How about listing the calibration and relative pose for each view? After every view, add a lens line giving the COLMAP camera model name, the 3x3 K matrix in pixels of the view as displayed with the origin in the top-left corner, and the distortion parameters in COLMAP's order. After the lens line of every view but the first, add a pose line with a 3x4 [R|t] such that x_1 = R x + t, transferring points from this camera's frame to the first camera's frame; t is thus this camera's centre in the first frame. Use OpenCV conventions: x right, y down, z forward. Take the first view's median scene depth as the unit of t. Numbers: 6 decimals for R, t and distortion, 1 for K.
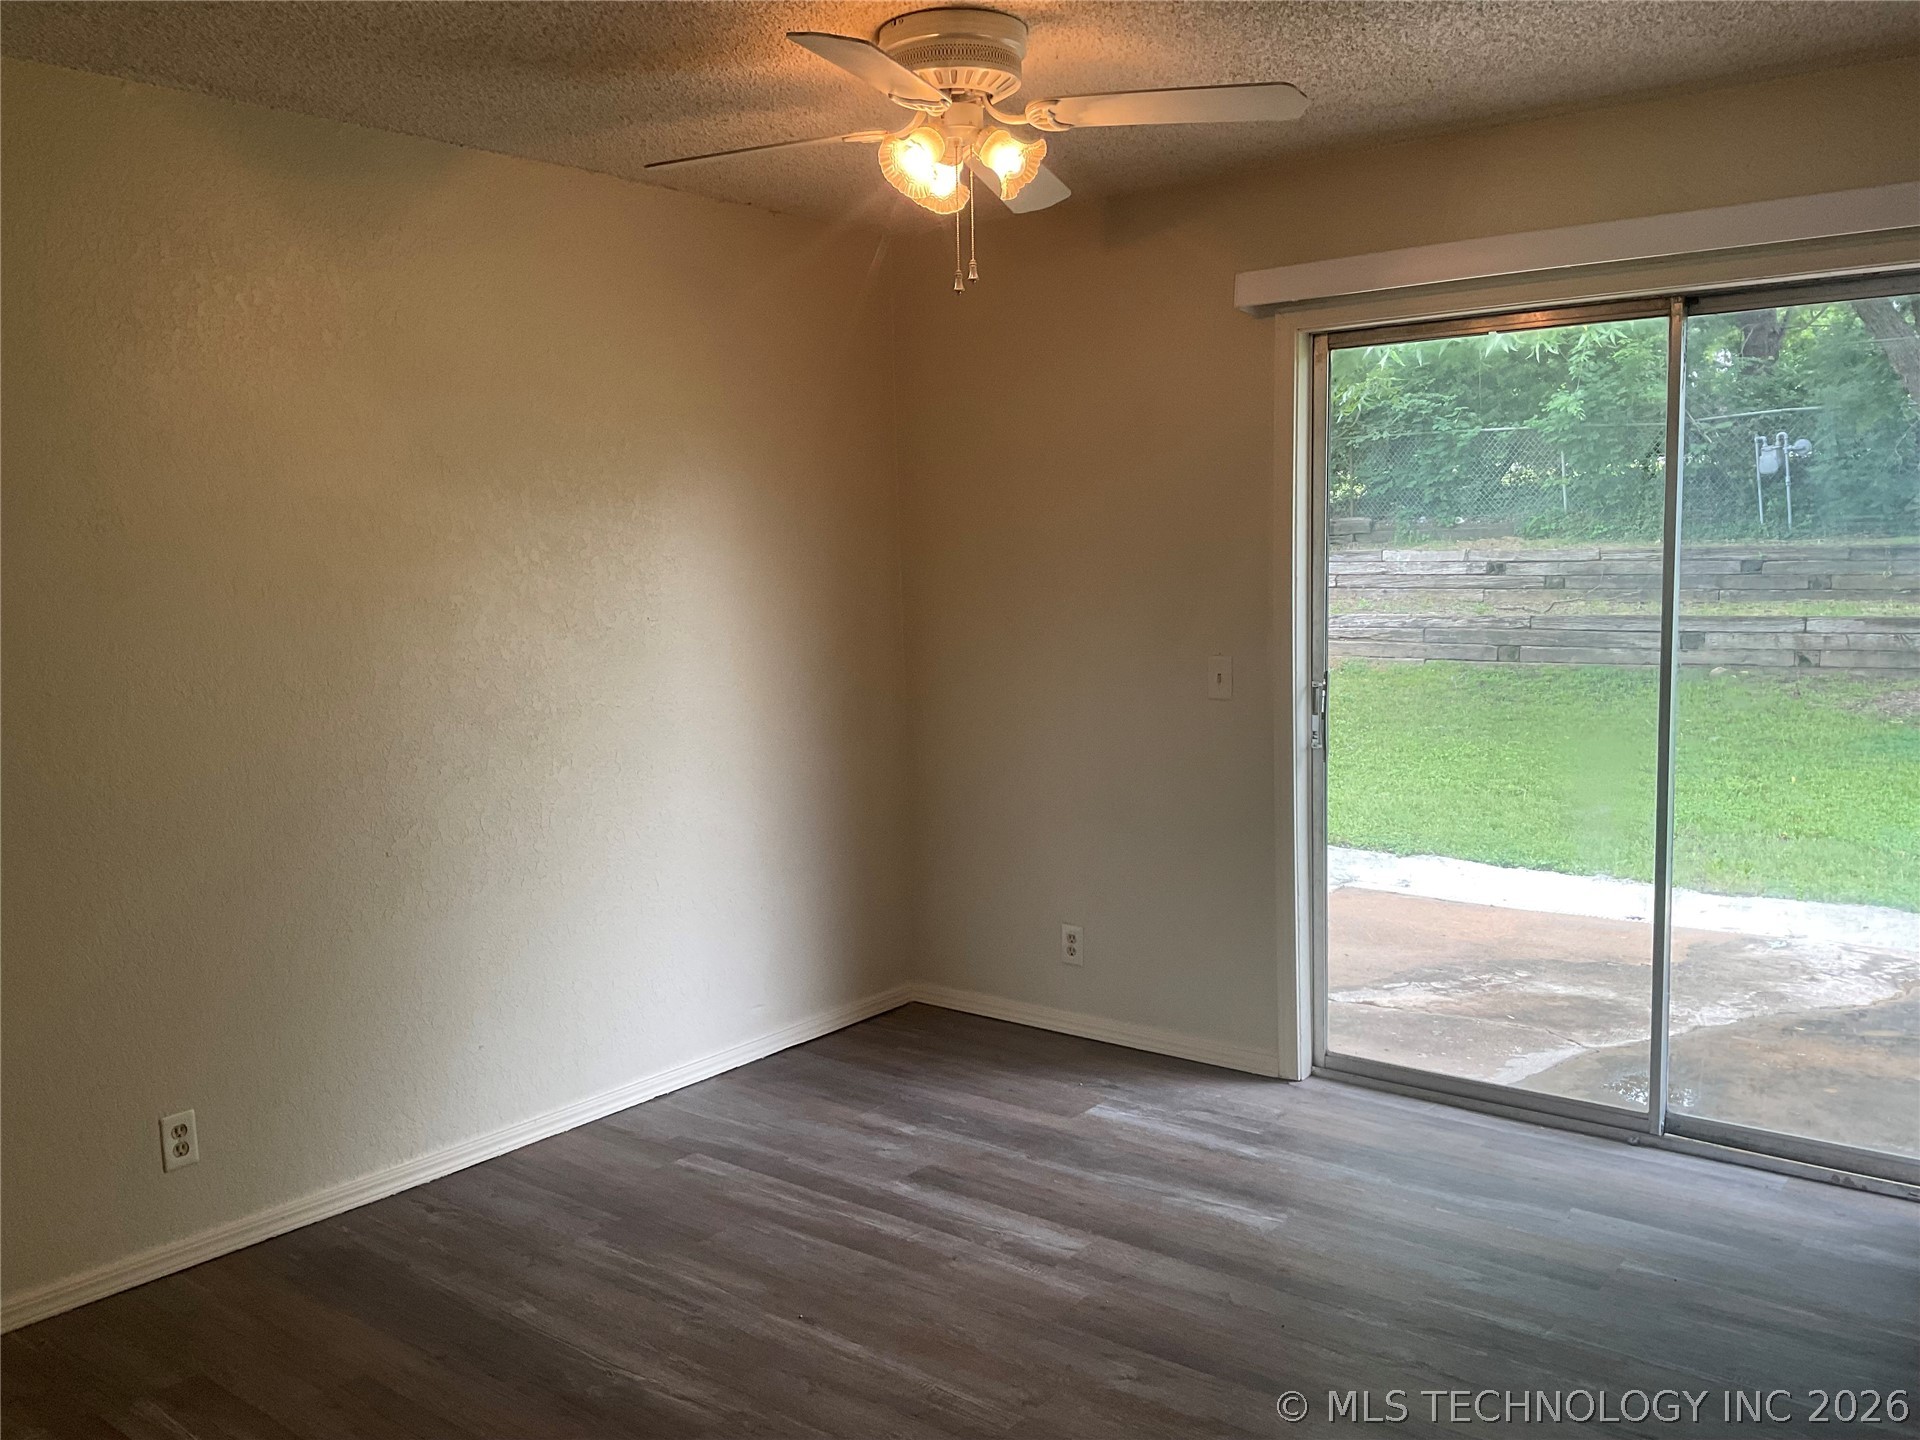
lens RADIAL K [[1585.3, 0, 955.4], [0, 1585.3, 715.2], [0, 0, 1]] dist [0.103799, -0.200499]
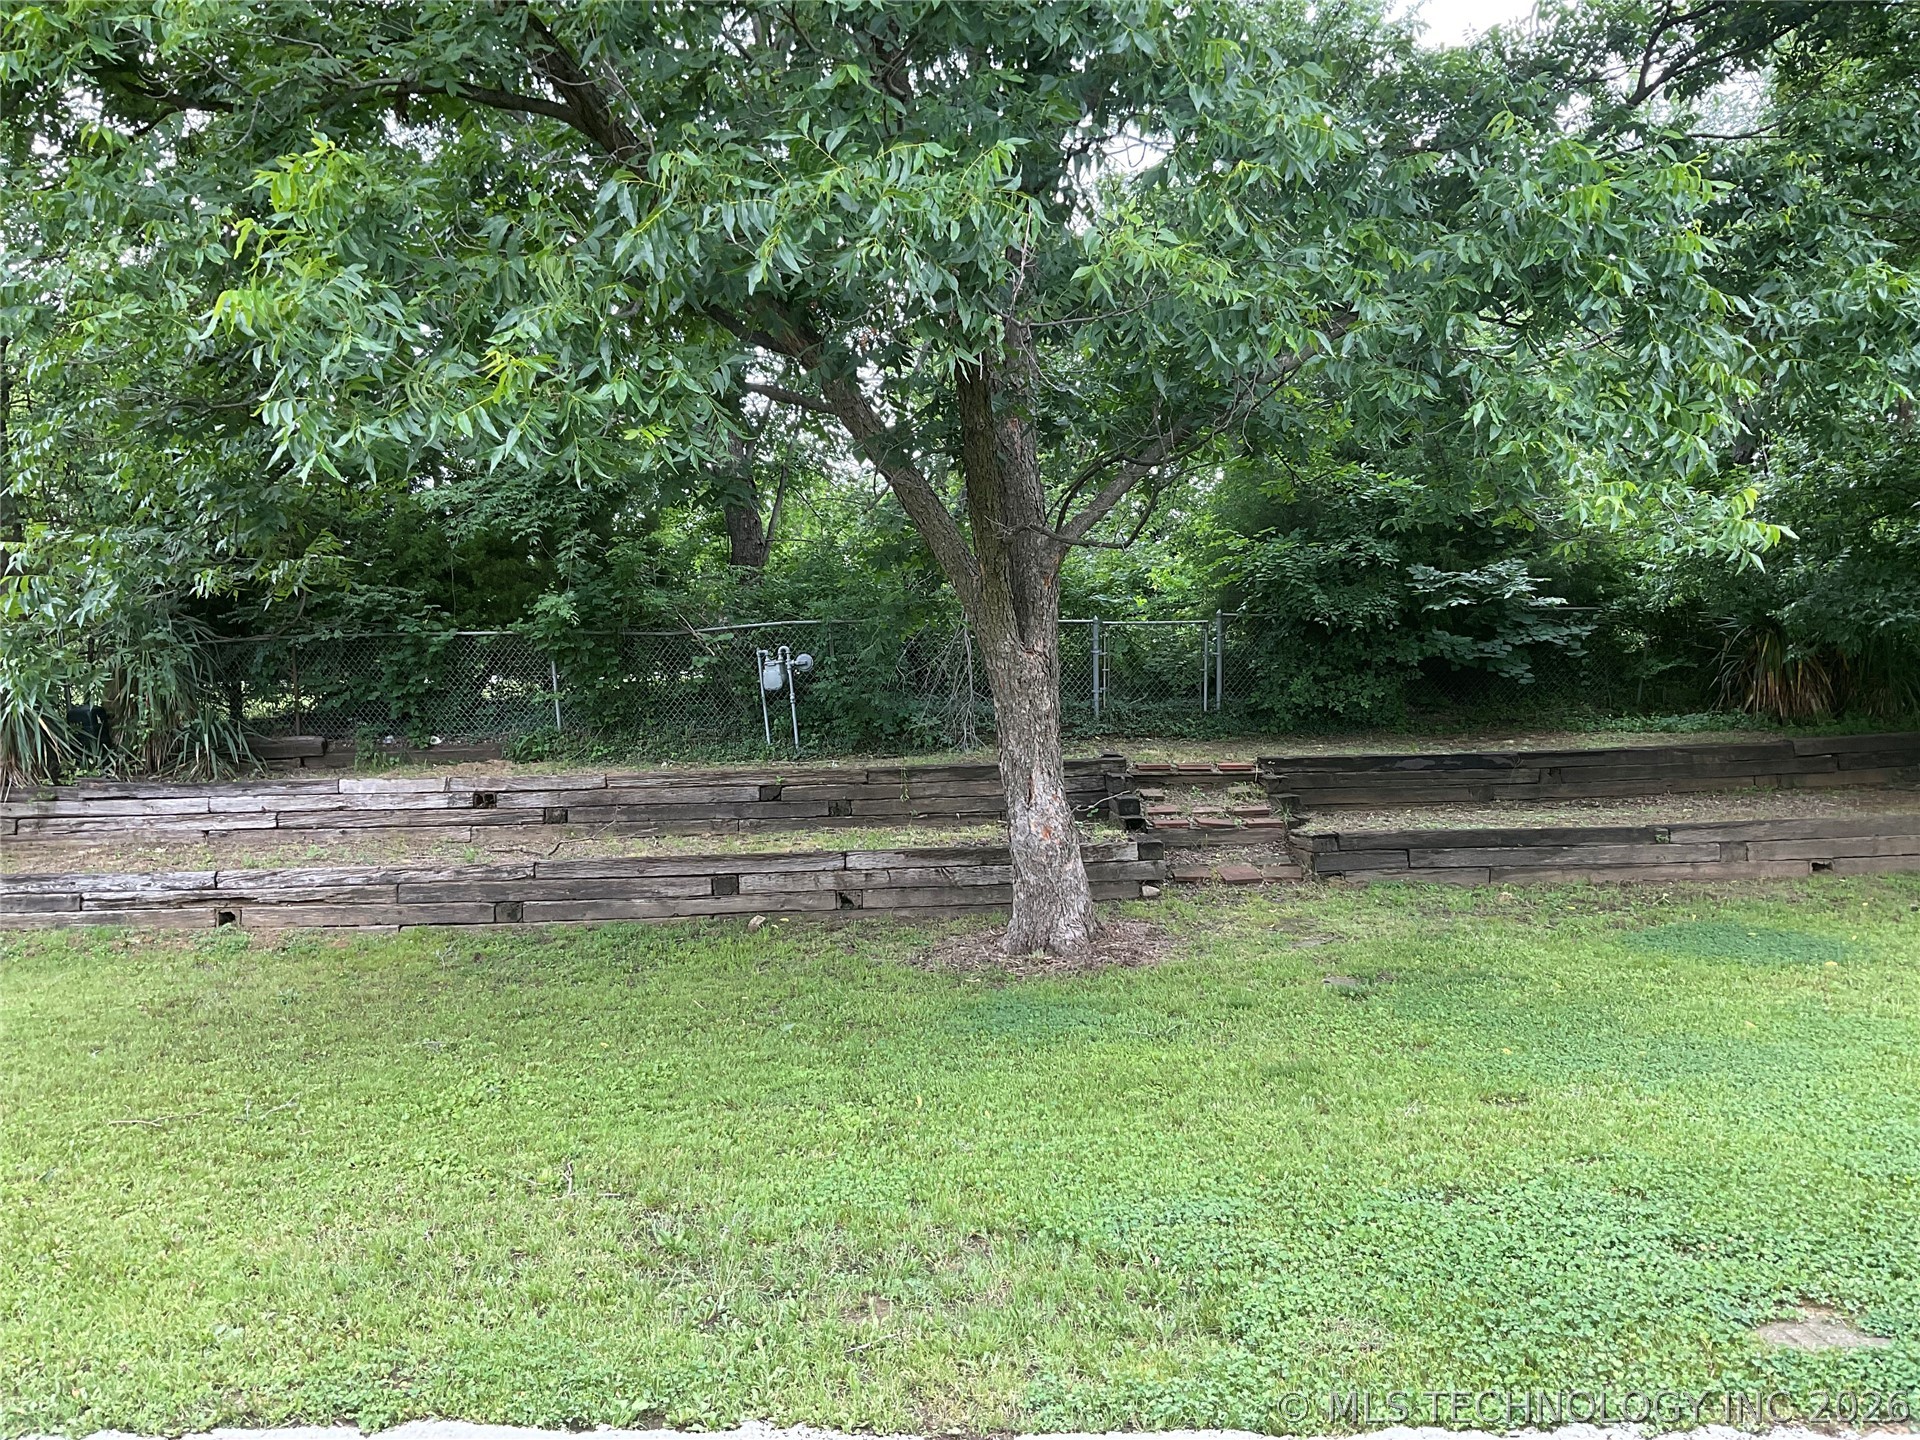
lens RADIAL K [[1587.2, 0, 960.0], [0, 1587.2, 720.0], [0, 0, 1]] dist [0.185260, -0.496932]
pose [[0.812490, 0.001570, 0.582973, 0.068756], [0.073948, 0.991641, -0.105731, -0.032966], [-0.578266, 0.129015, 0.805583, 0.234042]]
